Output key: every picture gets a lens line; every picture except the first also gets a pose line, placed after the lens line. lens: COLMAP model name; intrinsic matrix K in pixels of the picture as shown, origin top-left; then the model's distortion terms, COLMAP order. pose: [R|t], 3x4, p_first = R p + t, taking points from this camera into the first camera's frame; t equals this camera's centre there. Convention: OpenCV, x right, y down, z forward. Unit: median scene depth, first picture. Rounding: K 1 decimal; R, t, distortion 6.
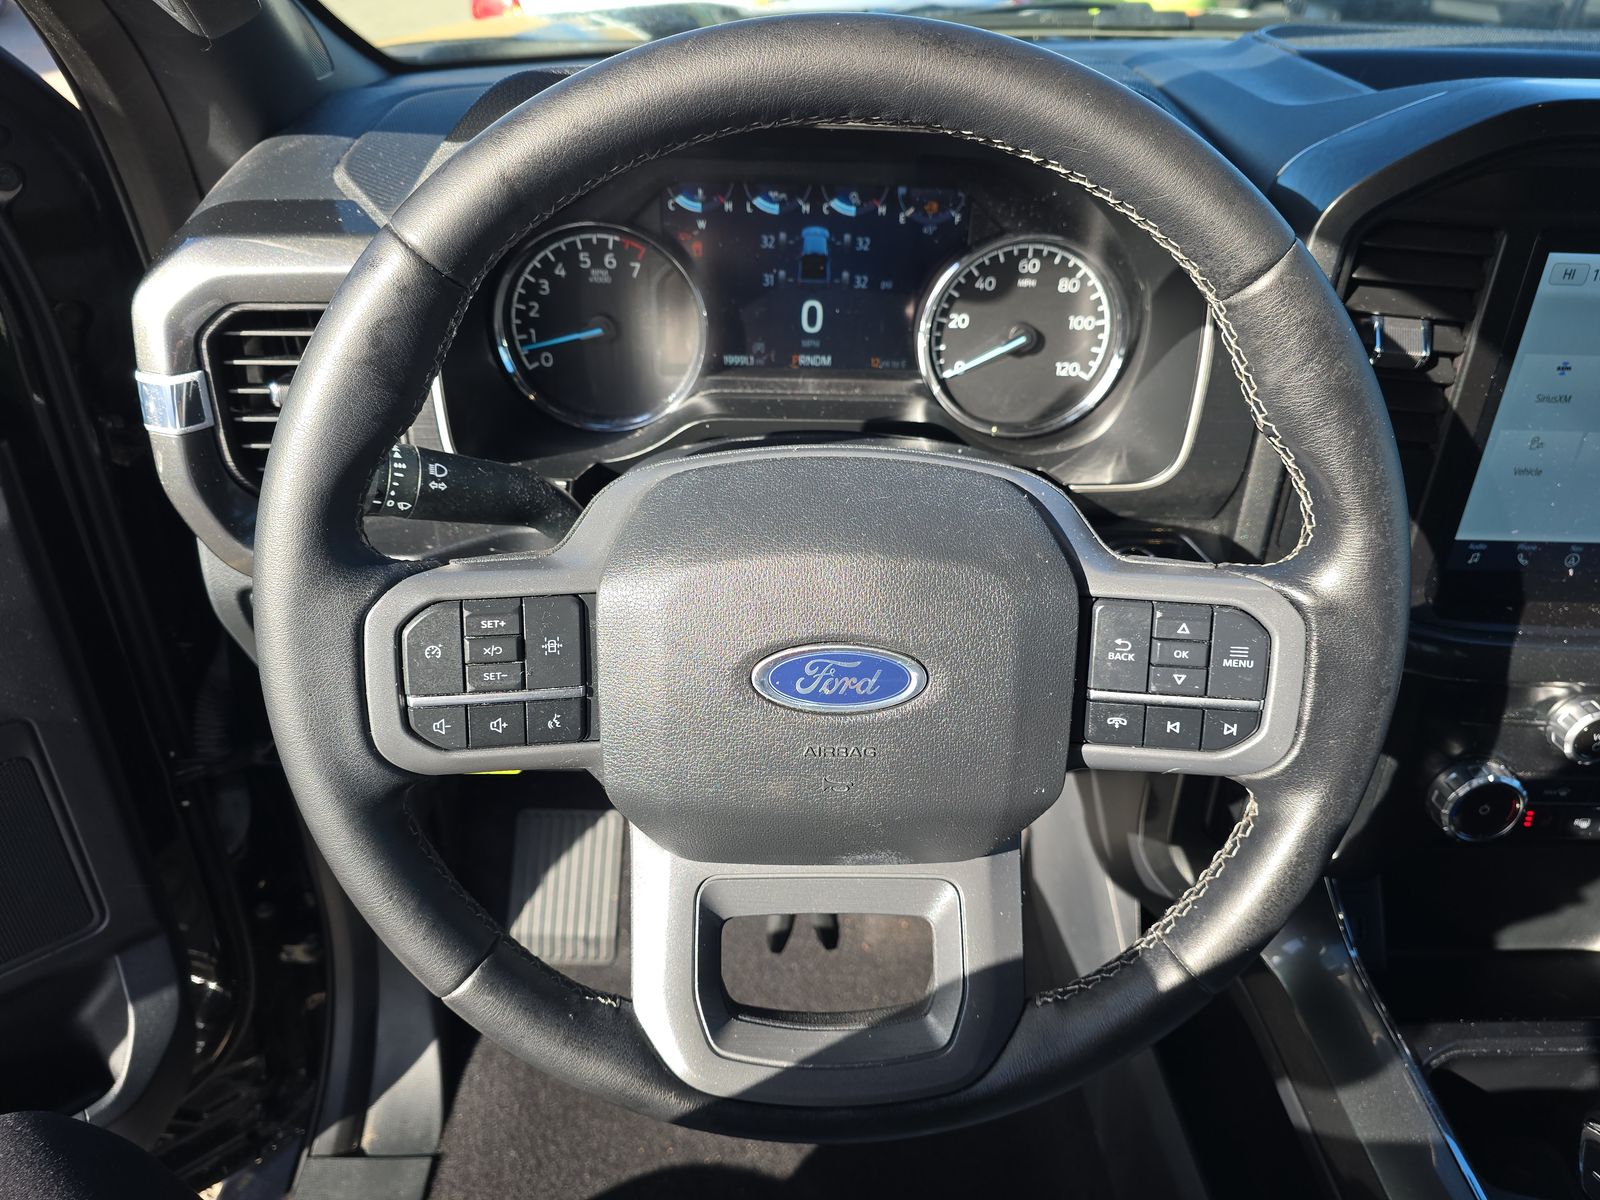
lens RADIAL K [[1115.3, 0, 798.7], [0, 1115.3, 596.7], [0, 0, 1]] dist [0.023381, -0.021032]
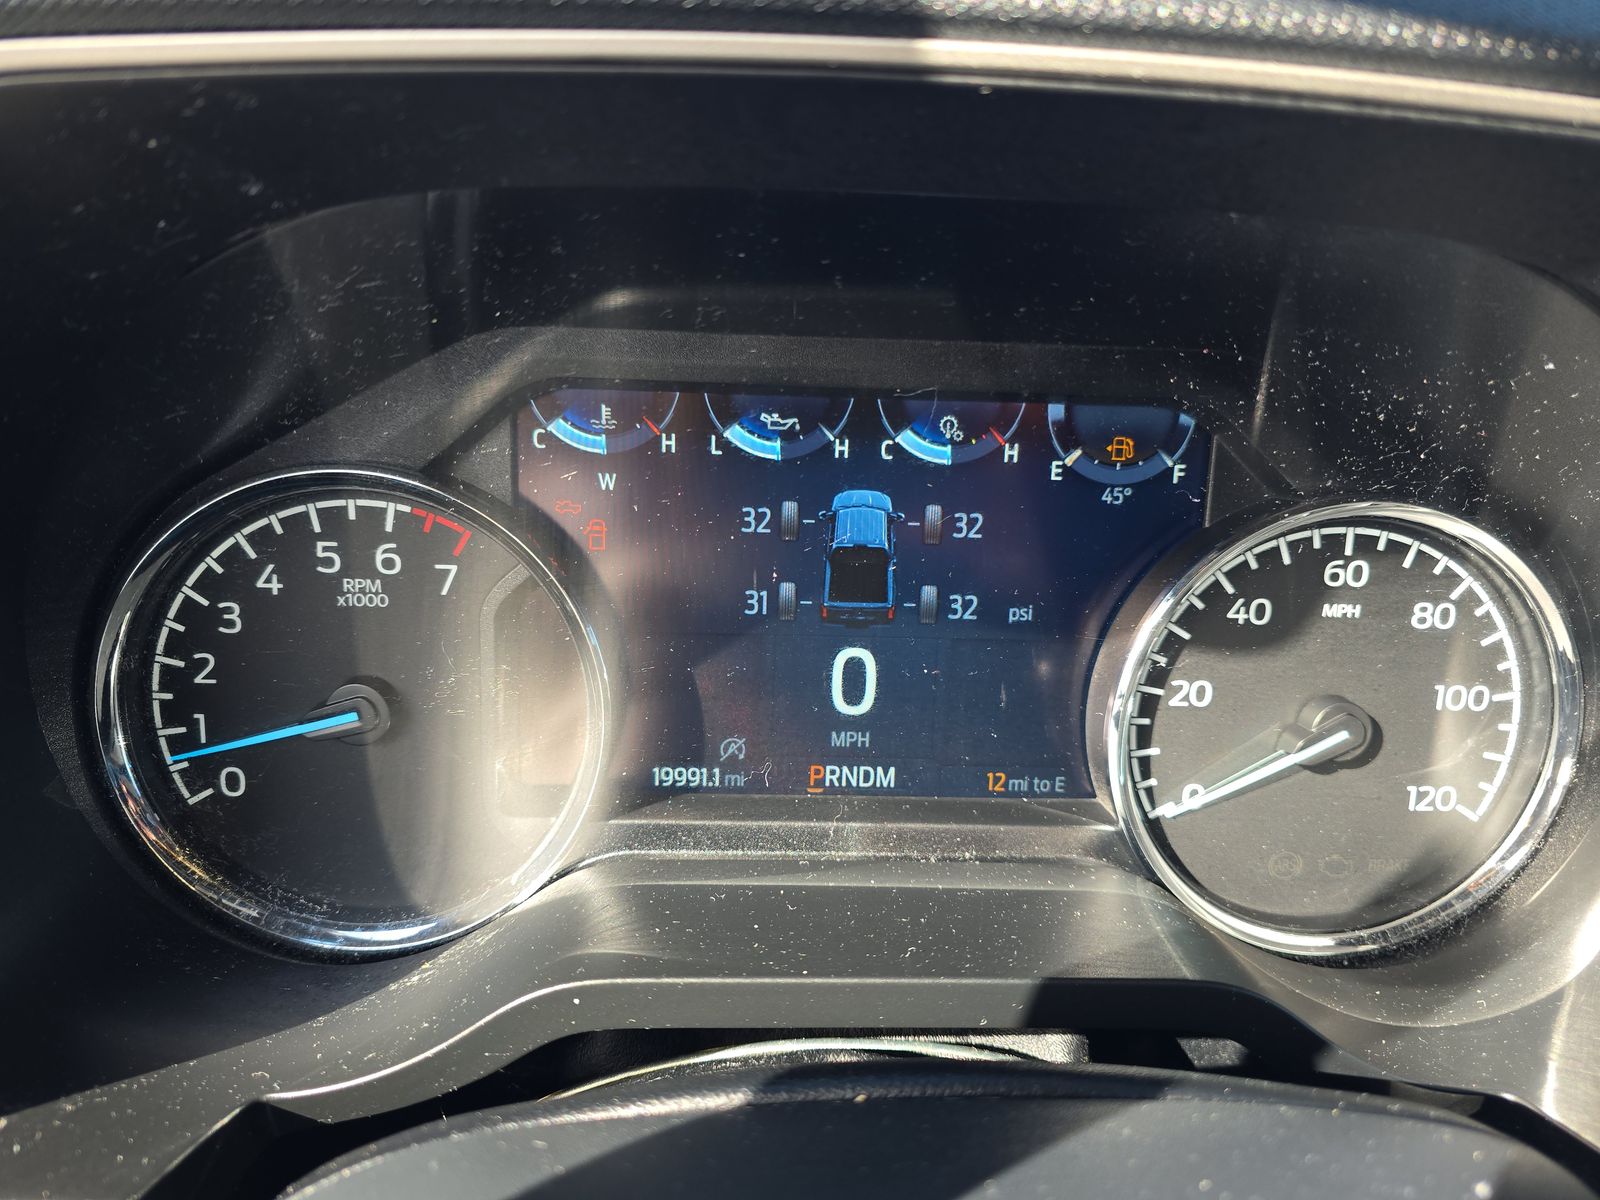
lens RADIAL K [[1115.3, 0, 800.3], [0, 1115.3, 595.9], [0, 0, 1]] dist [0.023381, -0.021032]
pose [[0.999990, 0.001352, 0.004294, -0.011758], [-0.000035, 0.956094, -0.293060, -0.156899], [-0.004501, 0.293057, 0.956084, 0.578178]]
